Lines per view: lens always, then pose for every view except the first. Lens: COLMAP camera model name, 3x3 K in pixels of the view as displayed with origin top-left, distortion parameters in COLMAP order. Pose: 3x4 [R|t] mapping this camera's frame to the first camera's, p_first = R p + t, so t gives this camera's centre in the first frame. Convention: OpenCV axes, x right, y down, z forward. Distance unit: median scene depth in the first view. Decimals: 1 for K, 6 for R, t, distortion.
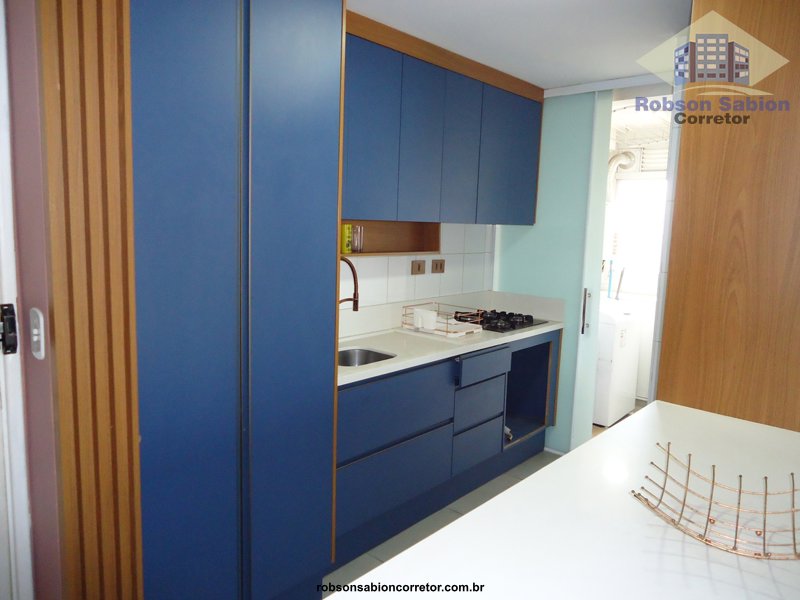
lens RADIAL K [[578.2, 0, 397.3], [0, 578.2, 296.7], [0, 0, 1]] dist [-0.009379, 0.002197]
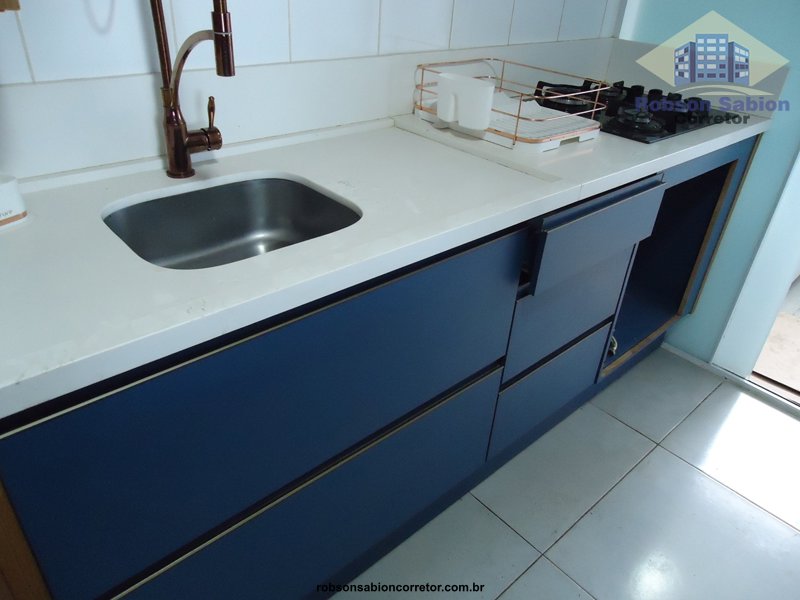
lens RADIAL K [[578.2, 0, 397.3], [0, 578.2, 296.7], [0, 0, 1]] dist [-0.009379, 0.002197]
pose [[0.993319, 0.082941, -0.080243, 0.043275], [-0.044271, 0.915988, 0.398757, 0.004687], [0.106575, -0.392540, 0.913539, 0.547654]]
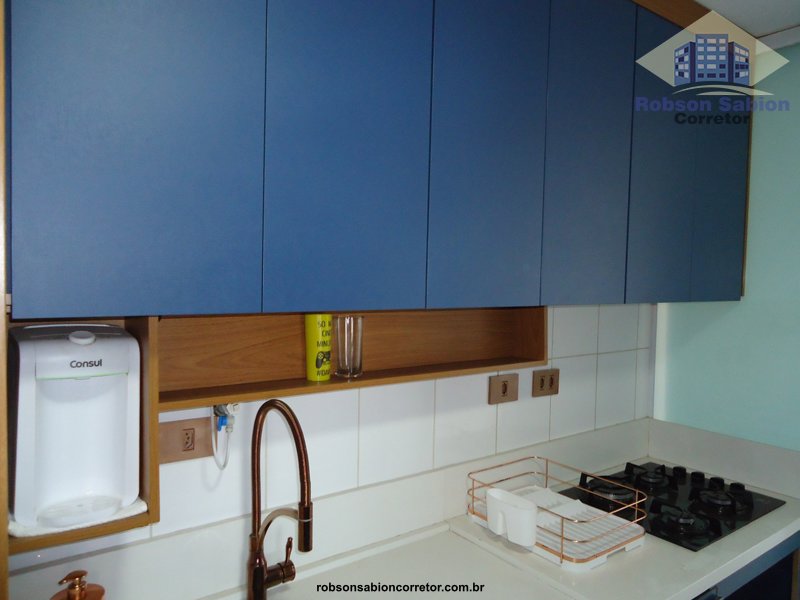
lens RADIAL K [[578.2, 0, 397.3], [0, 578.2, 296.7], [0, 0, 1]] dist [-0.009379, 0.002197]
pose [[0.978152, -0.005398, -0.207822, 0.053098], [-0.014213, 0.995588, -0.092755, -0.085552], [0.207405, 0.093682, 0.973759, 0.506911]]
